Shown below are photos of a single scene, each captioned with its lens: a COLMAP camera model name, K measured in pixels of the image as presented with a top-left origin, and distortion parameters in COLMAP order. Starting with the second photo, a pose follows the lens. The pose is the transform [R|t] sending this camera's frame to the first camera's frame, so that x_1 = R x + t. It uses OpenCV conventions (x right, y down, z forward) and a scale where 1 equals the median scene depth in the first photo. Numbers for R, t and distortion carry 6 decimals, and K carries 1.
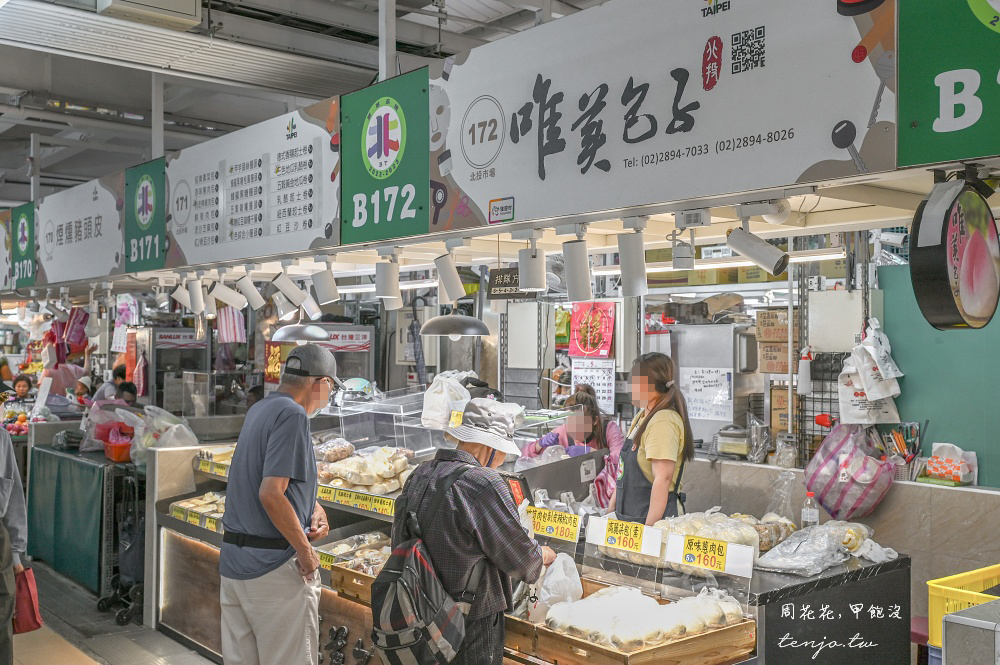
lens RADIAL K [[1034.8, 0, 493.4], [0, 1034.8, 335.8], [0, 0, 1]] dist [0.012669, 0.000000]
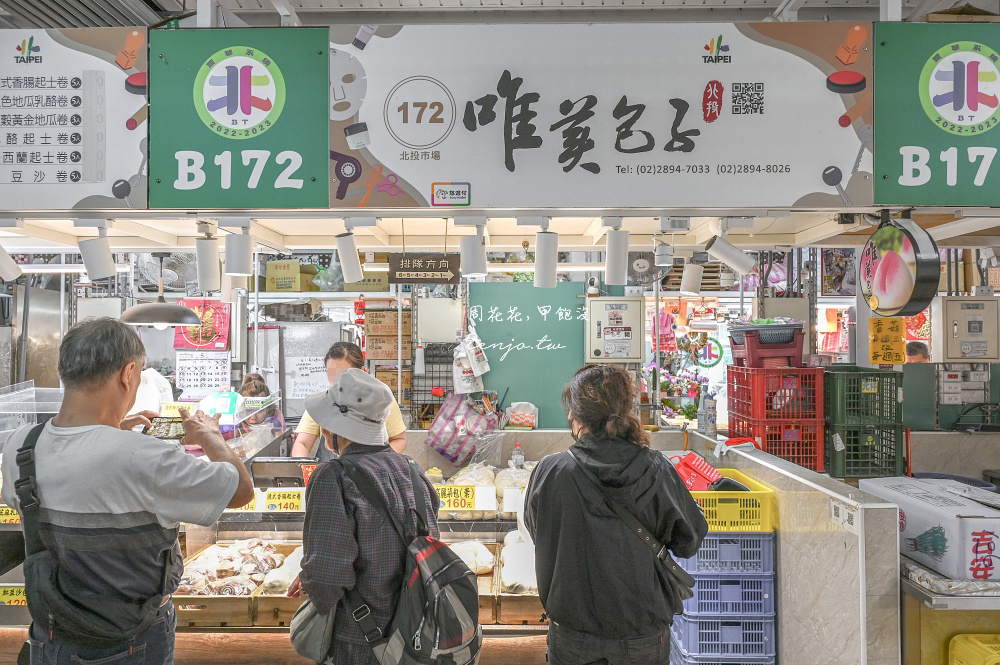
lens RADIAL K [[678.2, 0, 502.9], [0, 678.2, 342.6], [0, 0, 1]] dist [-0.007376, 0.002679]
pose [[0.646741, 0.001262, 0.762708, -0.439886], [-0.002399, 0.999997, 0.000380, 0.021824], [-0.762706, -0.002075, 0.646743, 0.506334]]
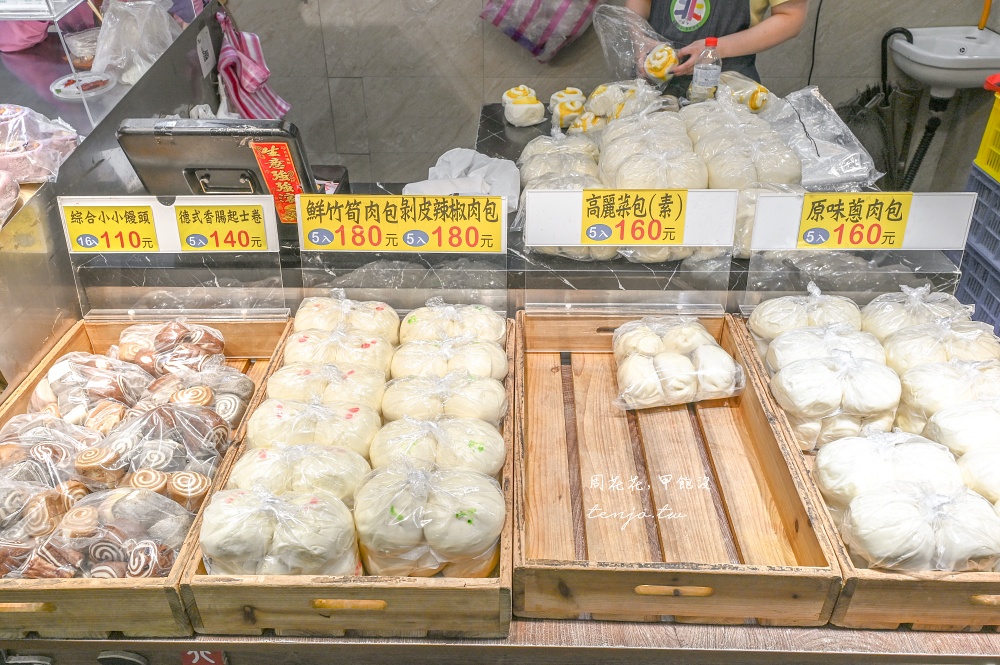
lens RADIAL K [[794.2, 0, 503.5], [0, 794.2, 333.3], [0, 0, 1]] dist [0.024453, 0.001192]
pose [[0.650394, -0.420399, 0.632655, -0.175448], [0.000960, 0.833337, 0.552764, 0.038569], [-0.759597, -0.358907, 0.542401, 0.886783]]
